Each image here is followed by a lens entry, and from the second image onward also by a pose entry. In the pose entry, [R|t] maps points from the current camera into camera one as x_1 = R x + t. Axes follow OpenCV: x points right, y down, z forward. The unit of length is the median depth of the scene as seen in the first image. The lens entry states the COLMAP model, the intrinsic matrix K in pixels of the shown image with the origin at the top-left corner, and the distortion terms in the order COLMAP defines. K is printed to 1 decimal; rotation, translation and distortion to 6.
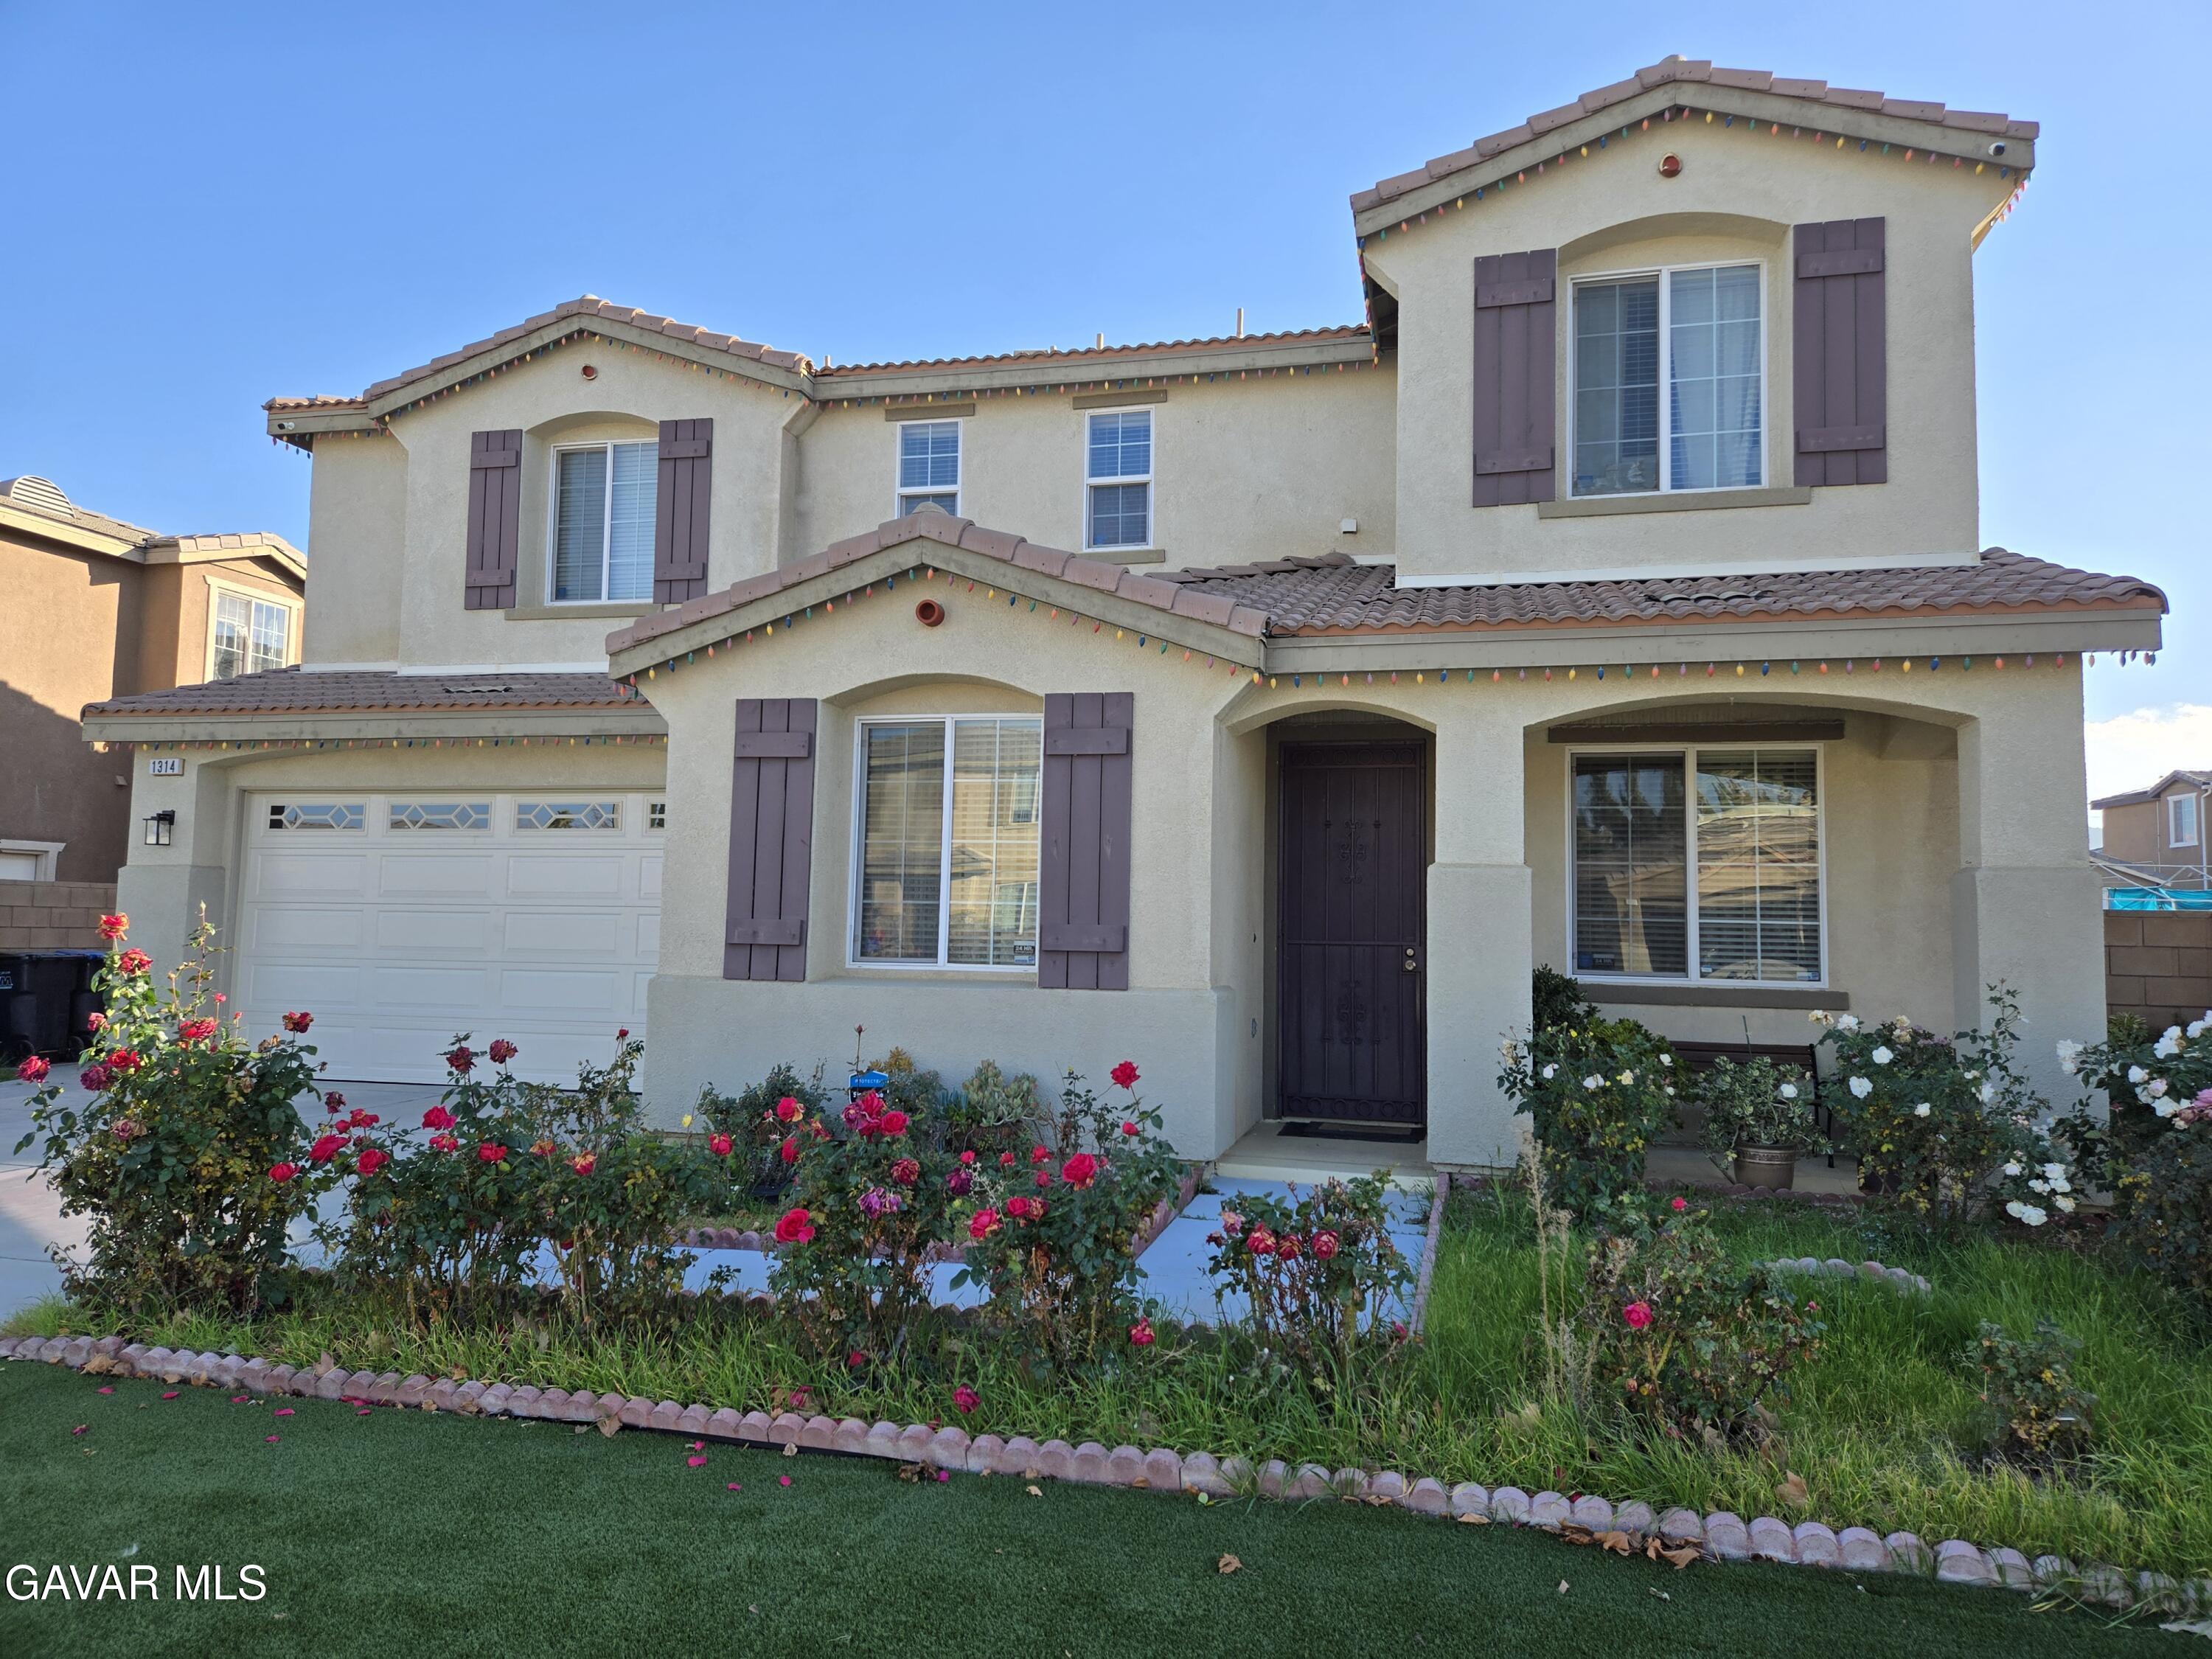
lens RADIAL K [[1489.2, 0, 1088.6], [0, 1489.2, 831.6], [0, 0, 1]] dist [0.062450, -0.036722]
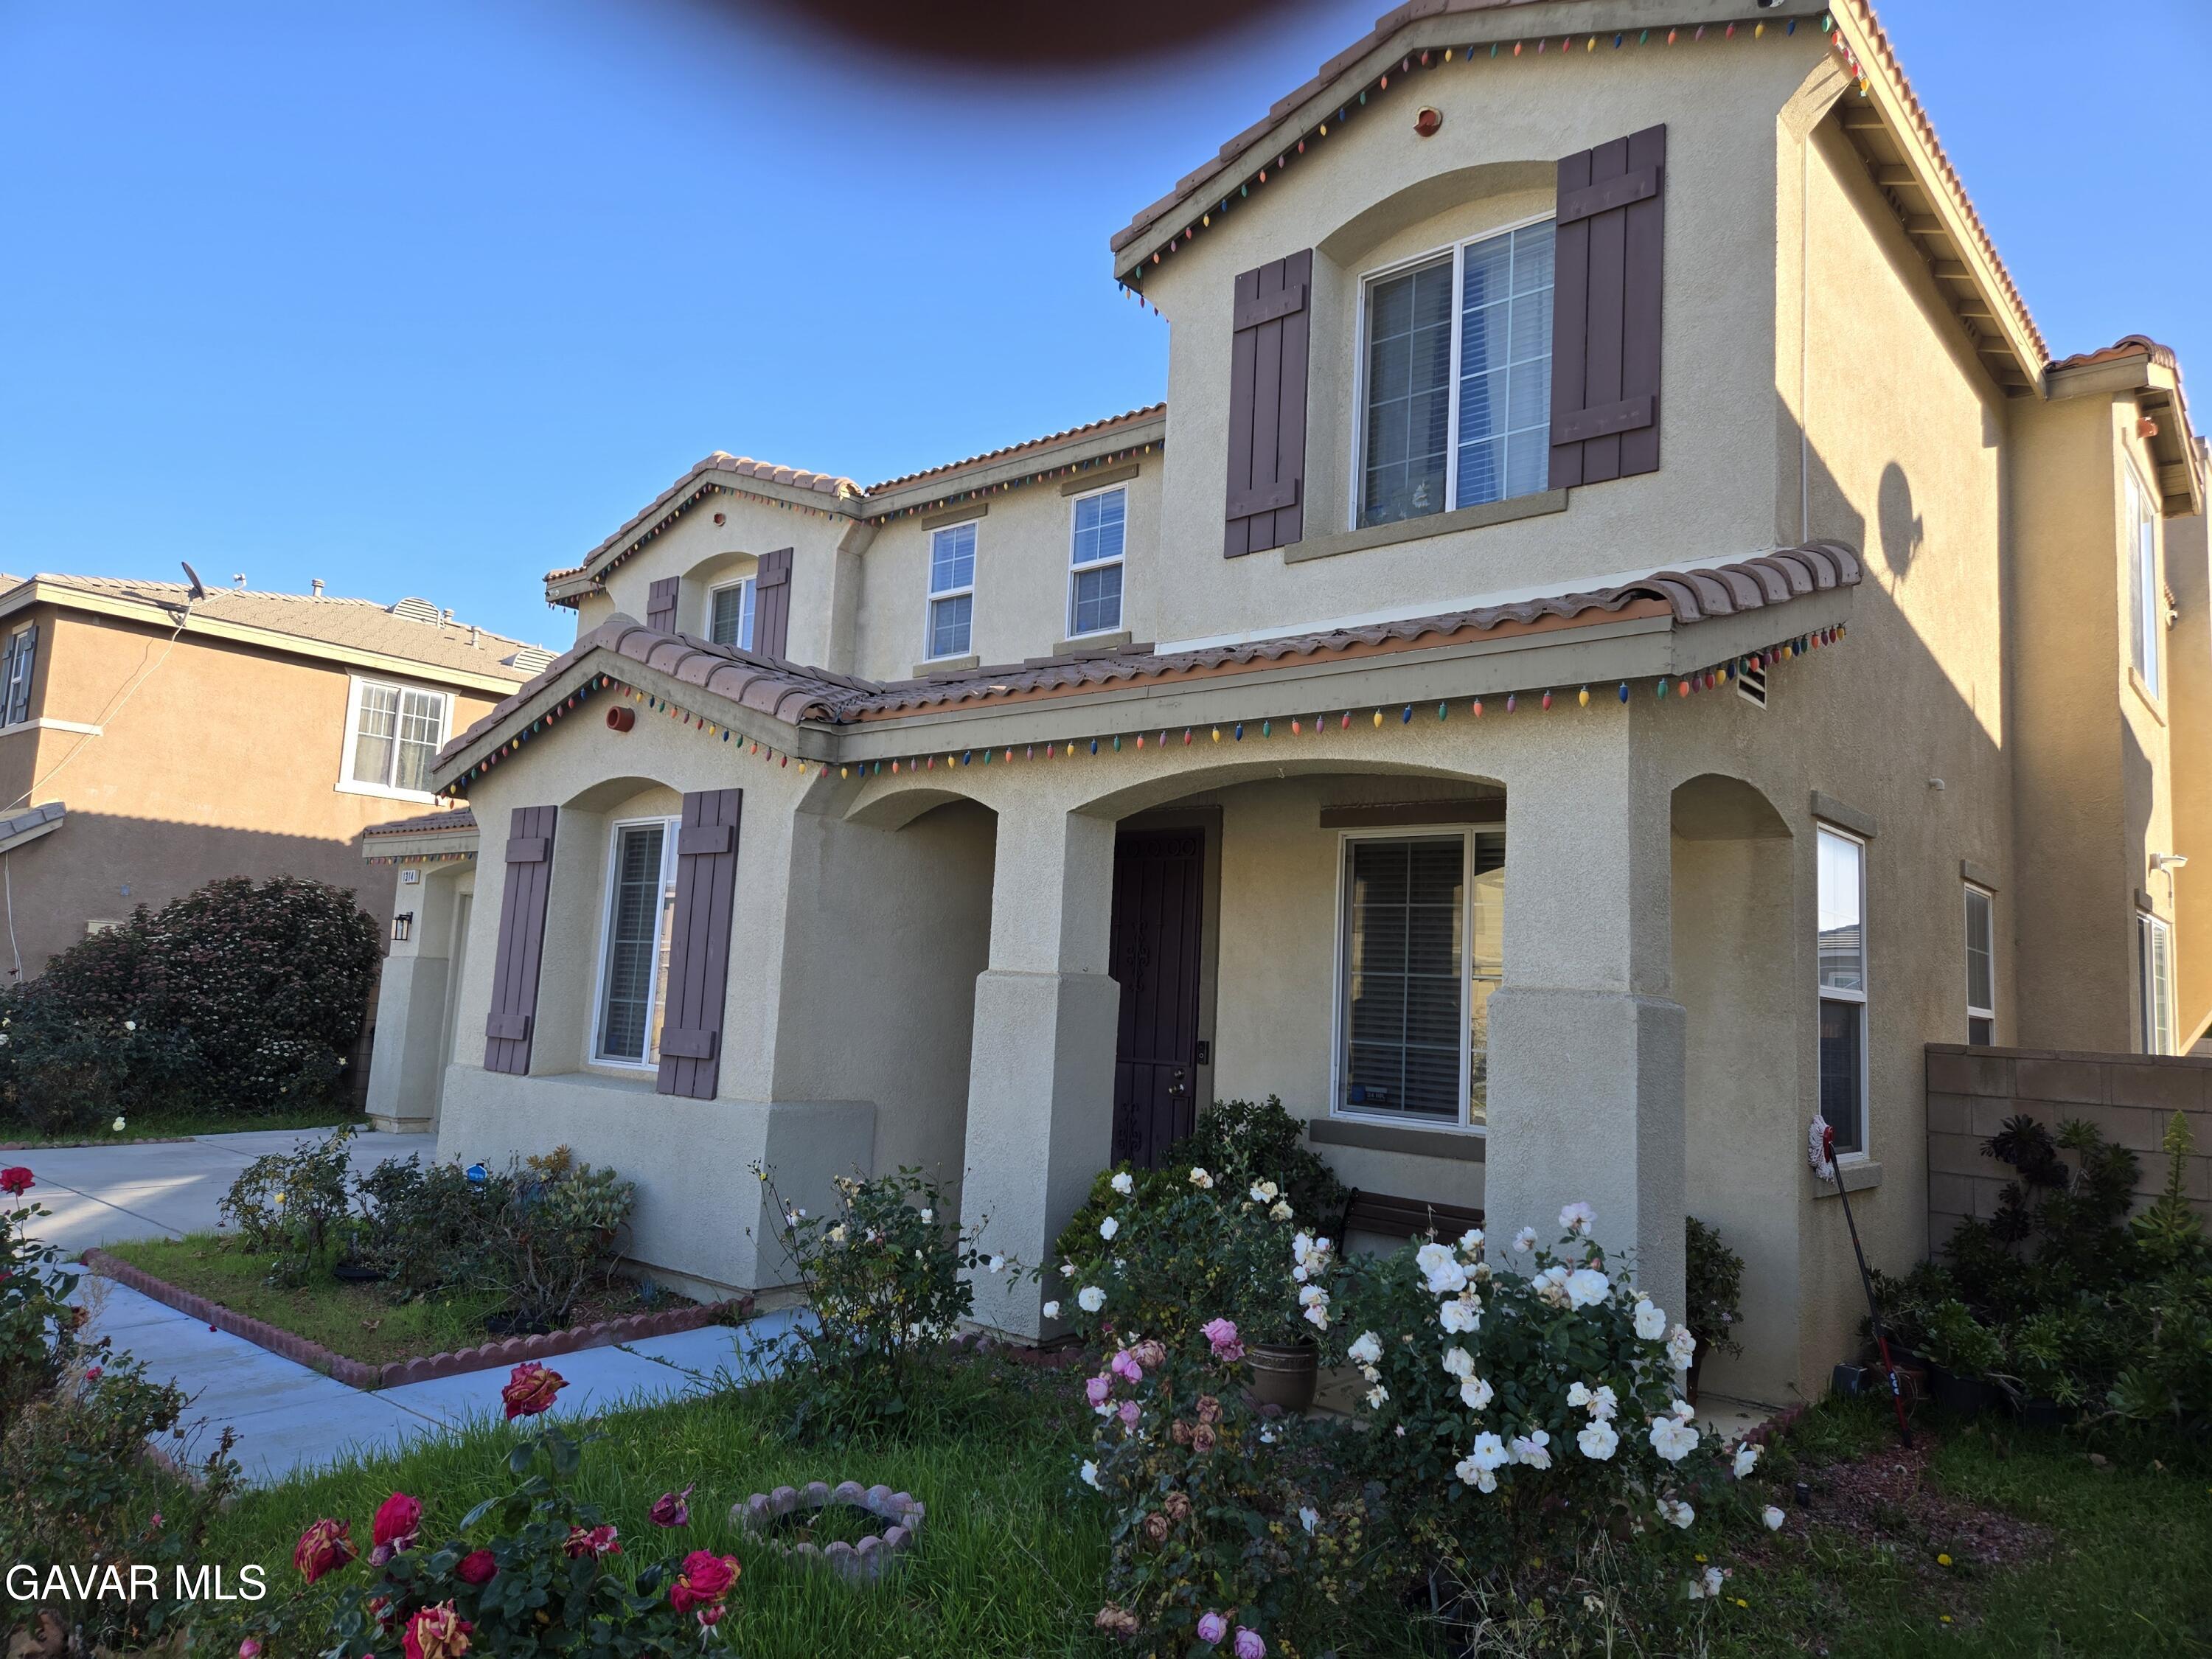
lens RADIAL K [[1489.2, 0, 1096.9], [0, 1489.2, 829.2], [0, 0, 1]] dist [0.062450, -0.036722]
pose [[0.884824, -0.025053, -0.465252, 0.615812], [-0.006805, 0.997752, -0.066668, -0.003574], [0.465876, 0.062155, 0.882664, 0.228251]]
